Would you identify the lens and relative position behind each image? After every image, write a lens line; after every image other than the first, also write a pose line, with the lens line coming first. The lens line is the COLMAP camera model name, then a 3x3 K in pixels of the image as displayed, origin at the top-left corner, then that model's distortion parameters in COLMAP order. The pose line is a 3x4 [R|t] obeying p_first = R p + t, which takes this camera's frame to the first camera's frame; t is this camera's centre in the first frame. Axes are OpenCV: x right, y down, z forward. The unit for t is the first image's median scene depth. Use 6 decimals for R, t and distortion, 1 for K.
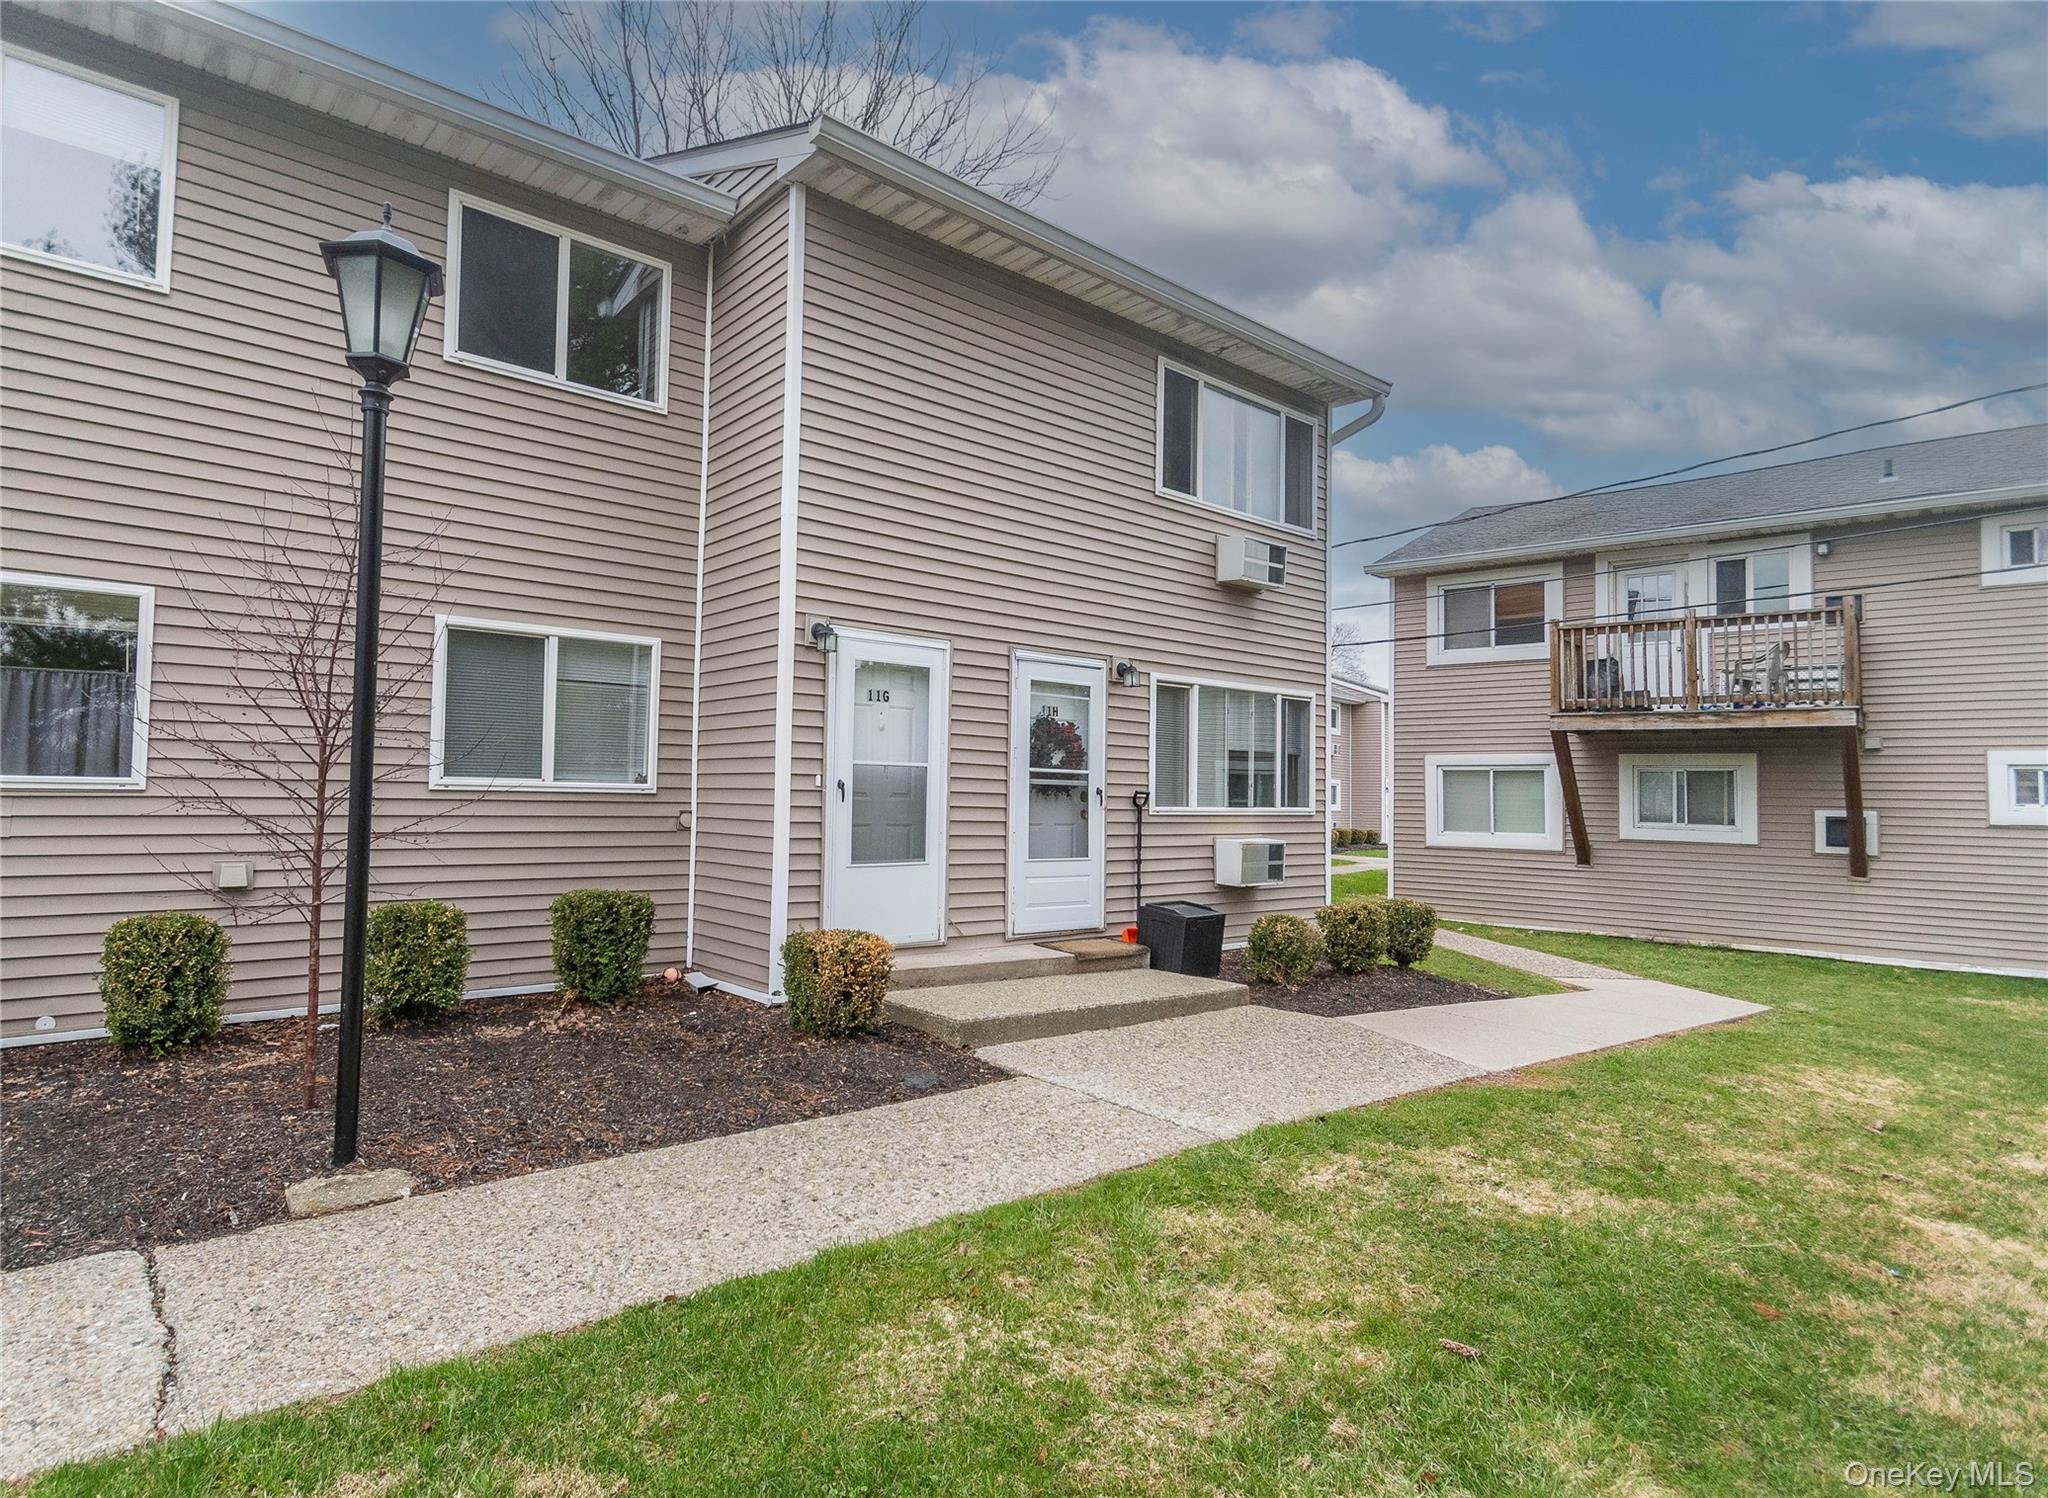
lens RADIAL K [[1128.3, 0, 1024.0], [0, 1128.3, 749.0], [0, 0, 1]] dist [-0.000749, 0.000316]
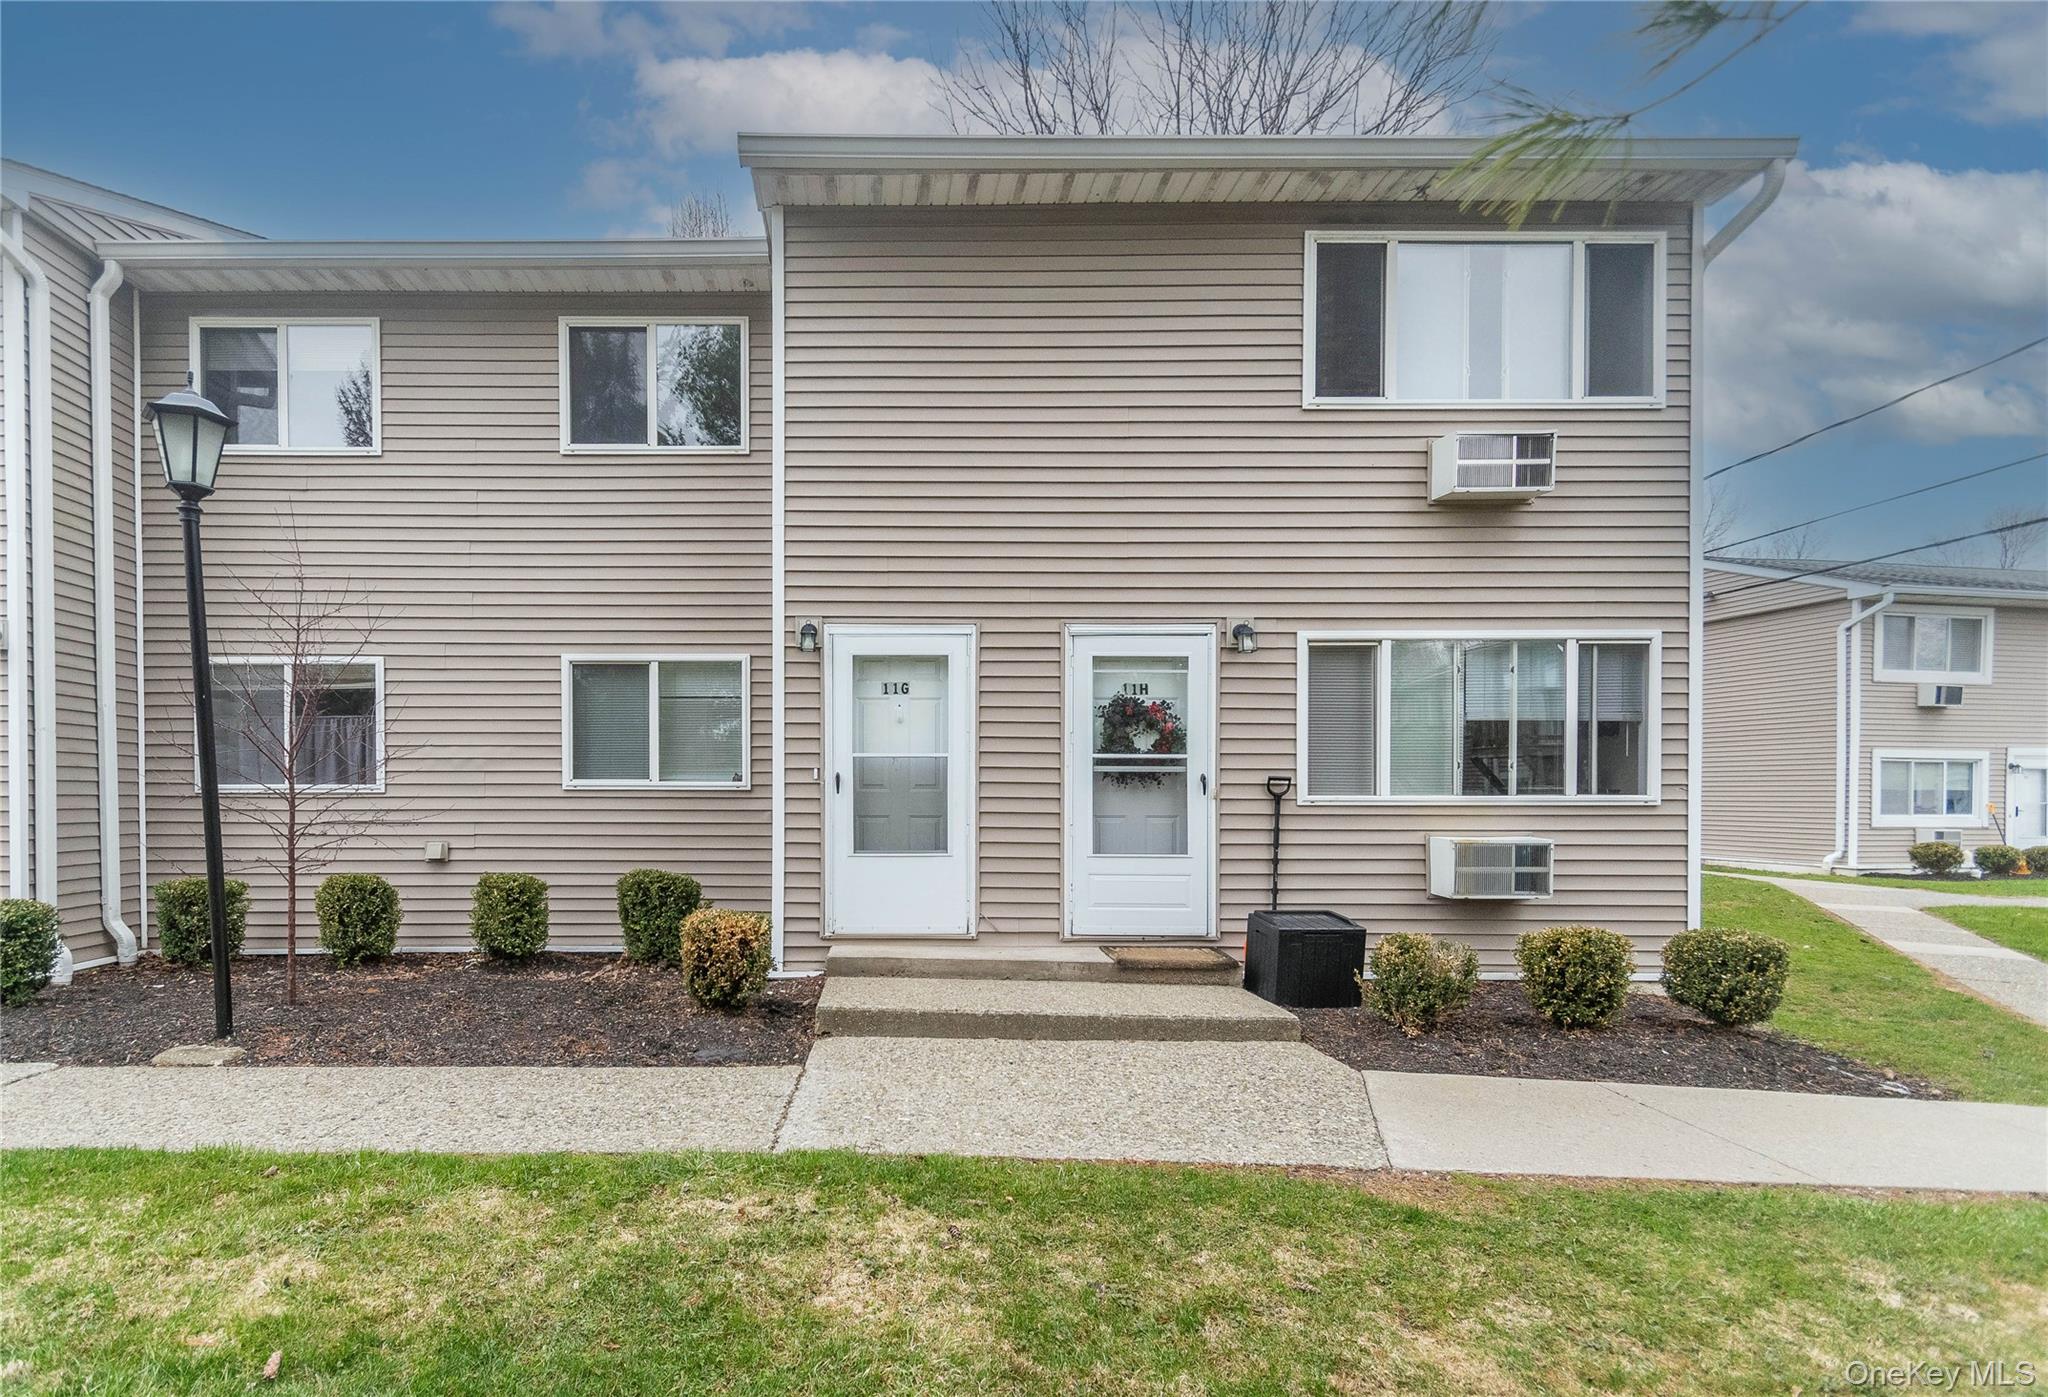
lens RADIAL K [[1096.5, 0, 1022.2], [0, 1096.5, 817.4], [0, 0, 1]] dist [0.004412, -0.001620]
pose [[0.756446, -0.007590, -0.654012, 0.536320], [0.040530, 0.998555, 0.035289, 0.034100], [0.652800, -0.053201, 0.755660, 0.293613]]
